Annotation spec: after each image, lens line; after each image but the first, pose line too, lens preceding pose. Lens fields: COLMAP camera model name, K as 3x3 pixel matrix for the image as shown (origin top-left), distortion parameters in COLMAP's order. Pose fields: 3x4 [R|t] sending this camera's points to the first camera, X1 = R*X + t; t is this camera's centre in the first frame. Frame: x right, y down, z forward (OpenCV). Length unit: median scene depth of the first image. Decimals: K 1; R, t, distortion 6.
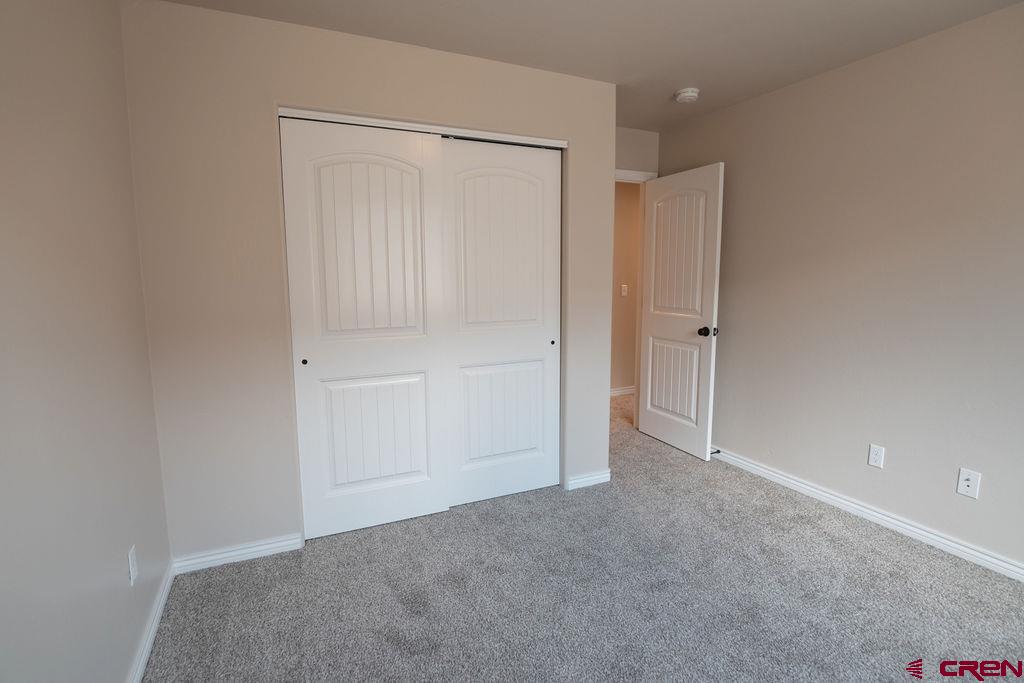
lens RADIAL K [[496.0, 0, 521.0], [0, 496.0, 340.5], [0, 0, 1]] dist [-0.020838, -0.002452]
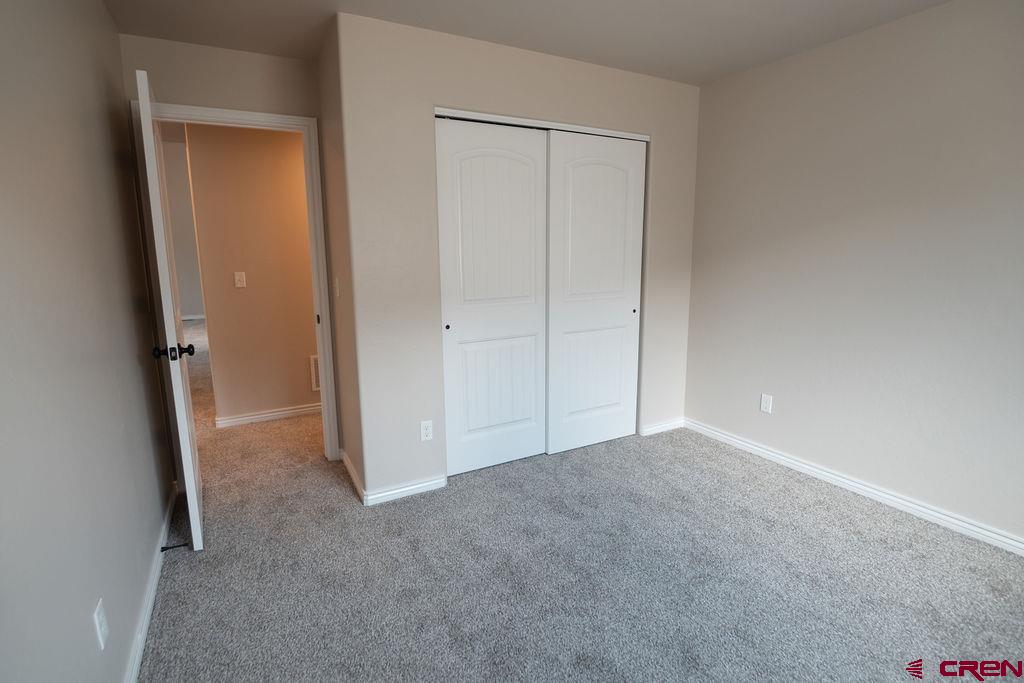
lens RADIAL K [[496.0, 0, 502.6], [0, 496.0, 341.1], [0, 0, 1]] dist [-0.020838, -0.002452]
pose [[0.998189, -0.015224, 0.058200, -0.300657], [0.012692, 0.998967, 0.043639, 0.020049], [-0.058804, -0.042821, 0.997351, -0.140261]]
